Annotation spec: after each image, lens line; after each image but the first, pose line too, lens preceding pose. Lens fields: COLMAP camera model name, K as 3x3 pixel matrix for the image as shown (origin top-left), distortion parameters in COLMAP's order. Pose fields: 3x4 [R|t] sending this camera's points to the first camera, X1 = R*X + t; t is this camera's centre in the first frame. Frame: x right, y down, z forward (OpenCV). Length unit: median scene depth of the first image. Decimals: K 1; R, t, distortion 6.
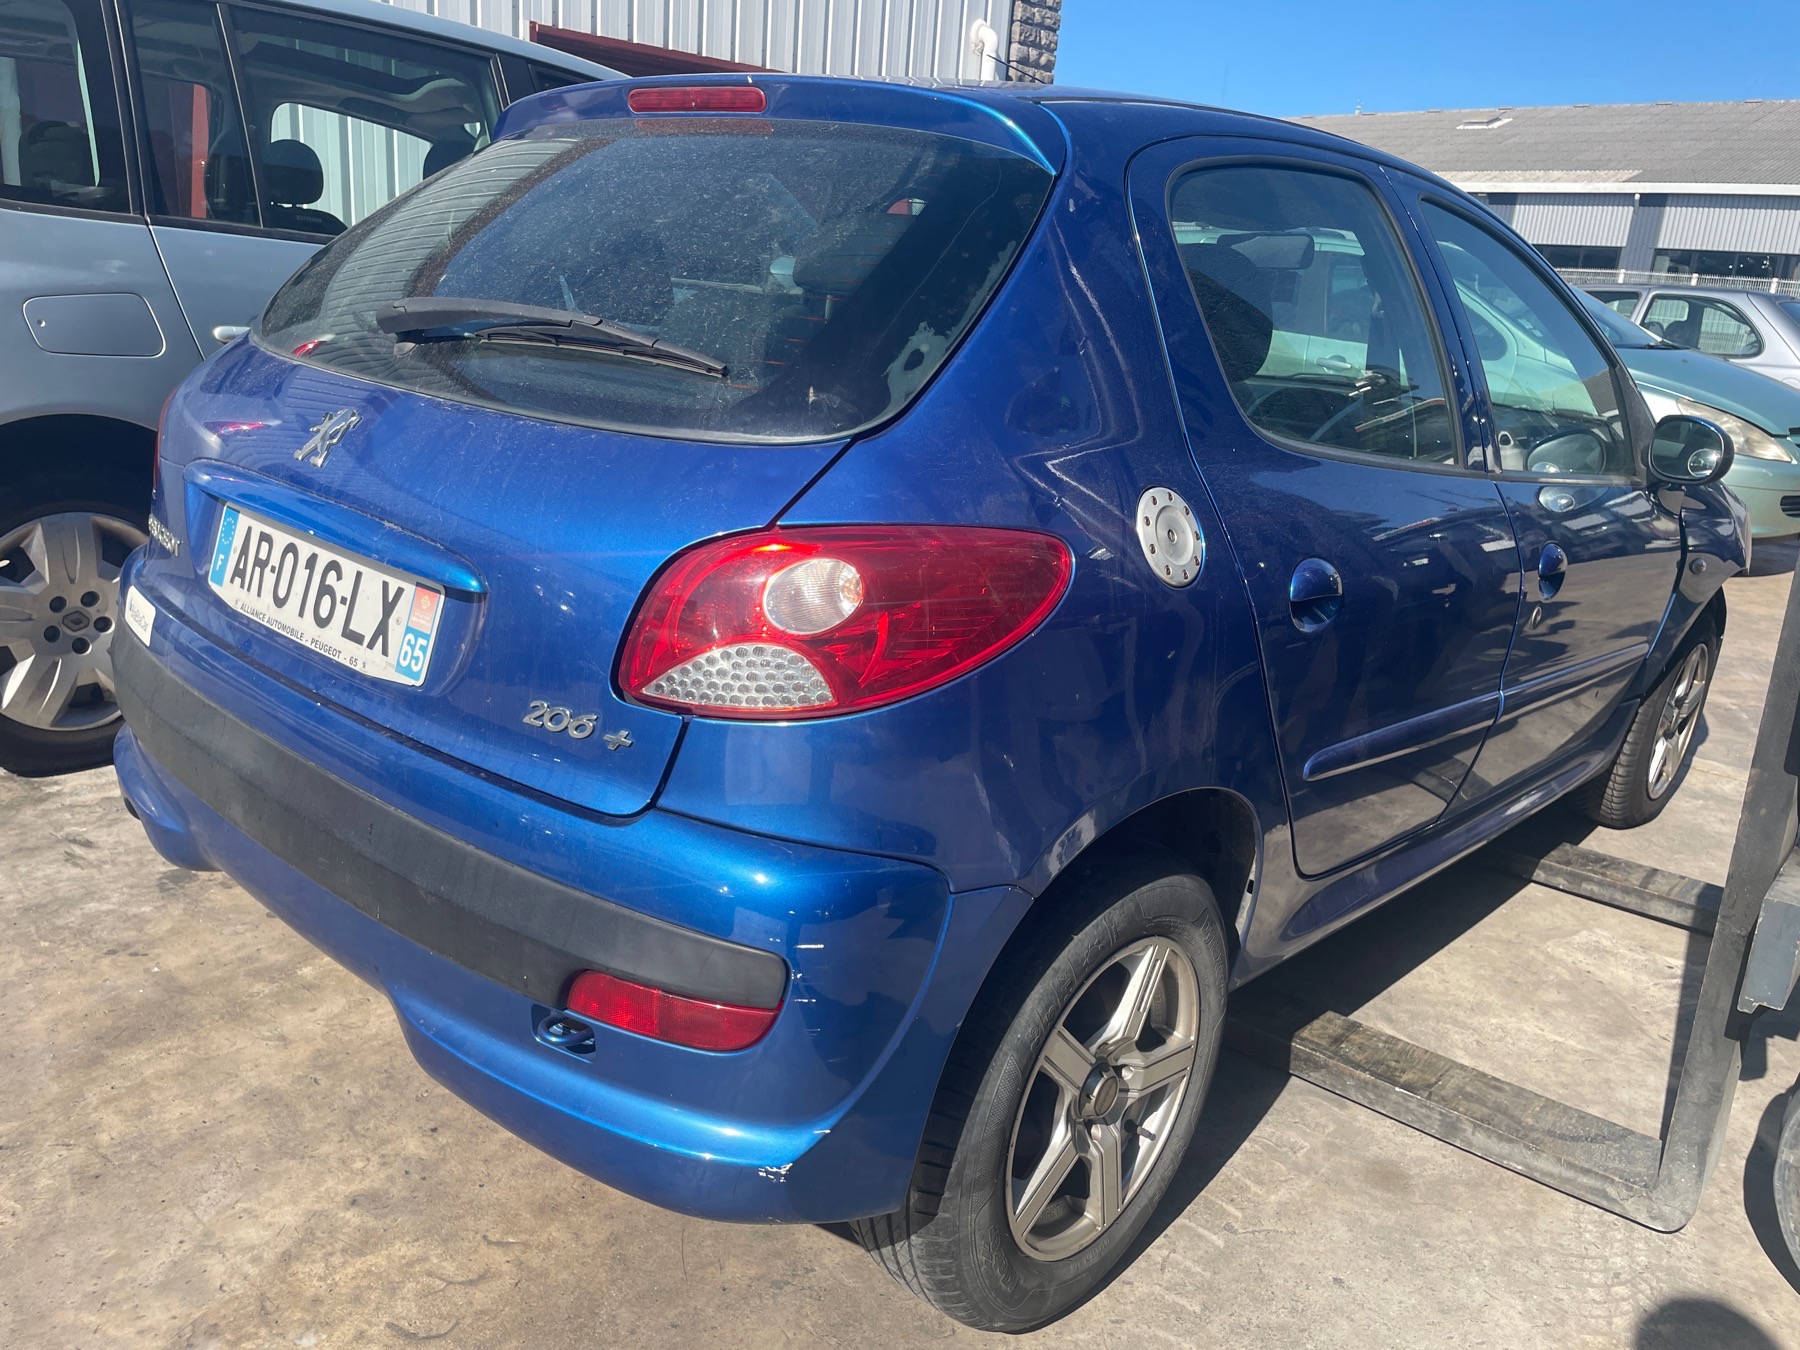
lens RADIAL K [[1371.1, 0, 907.2], [0, 1371.1, 674.2], [0, 0, 1]] dist [0.067262, -0.092871]
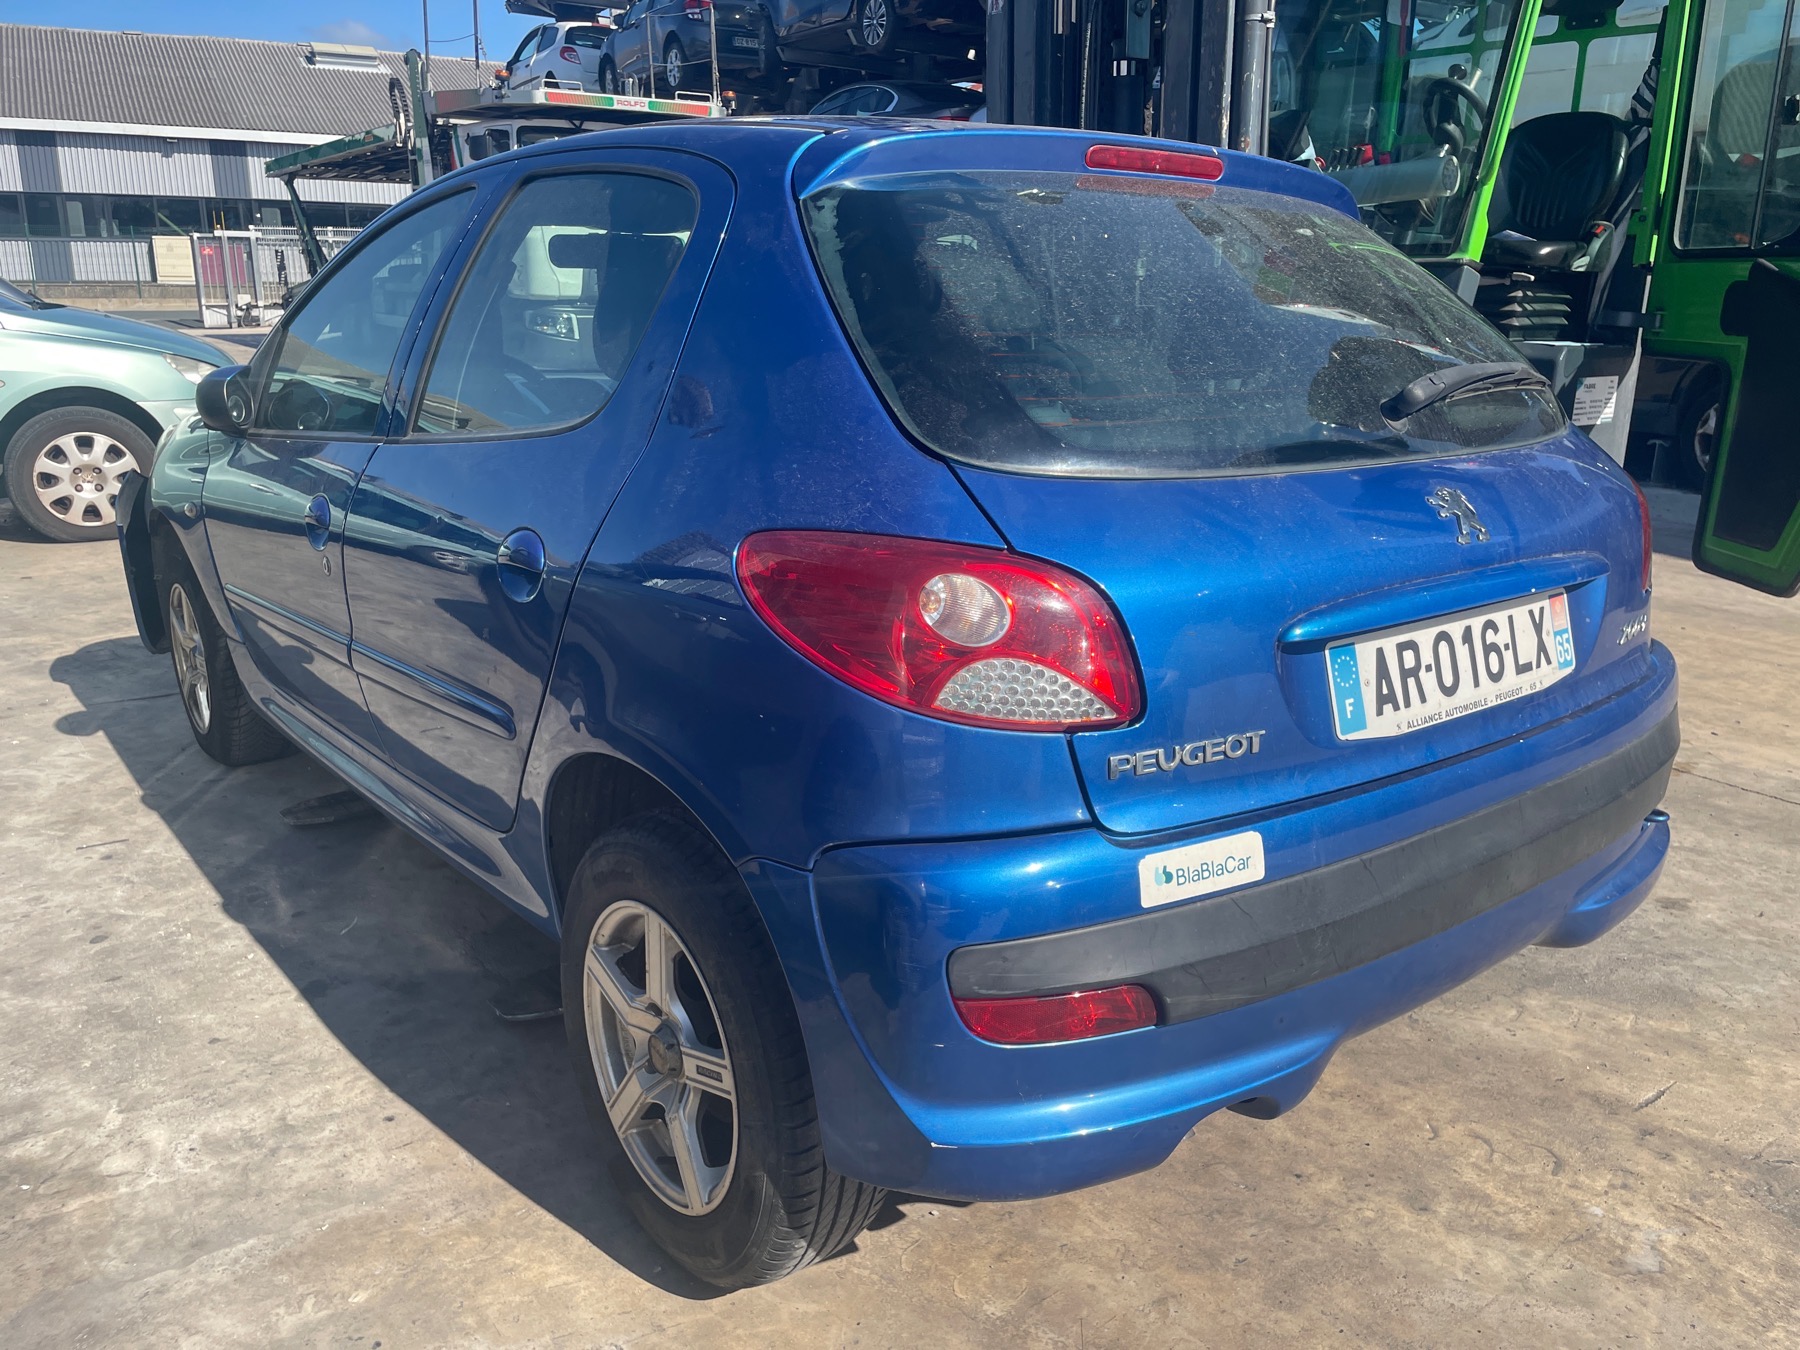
lens RADIAL K [[1371.1, 0, 906.8], [0, 1371.1, 671.8], [0, 0, 1]] dist [0.067262, -0.092871]
pose [[0.156879, -0.338339, 0.927855, -1.491548], [0.274127, 0.917490, 0.288211, -0.477965], [-0.948811, 0.209136, 0.236683, 1.172928]]
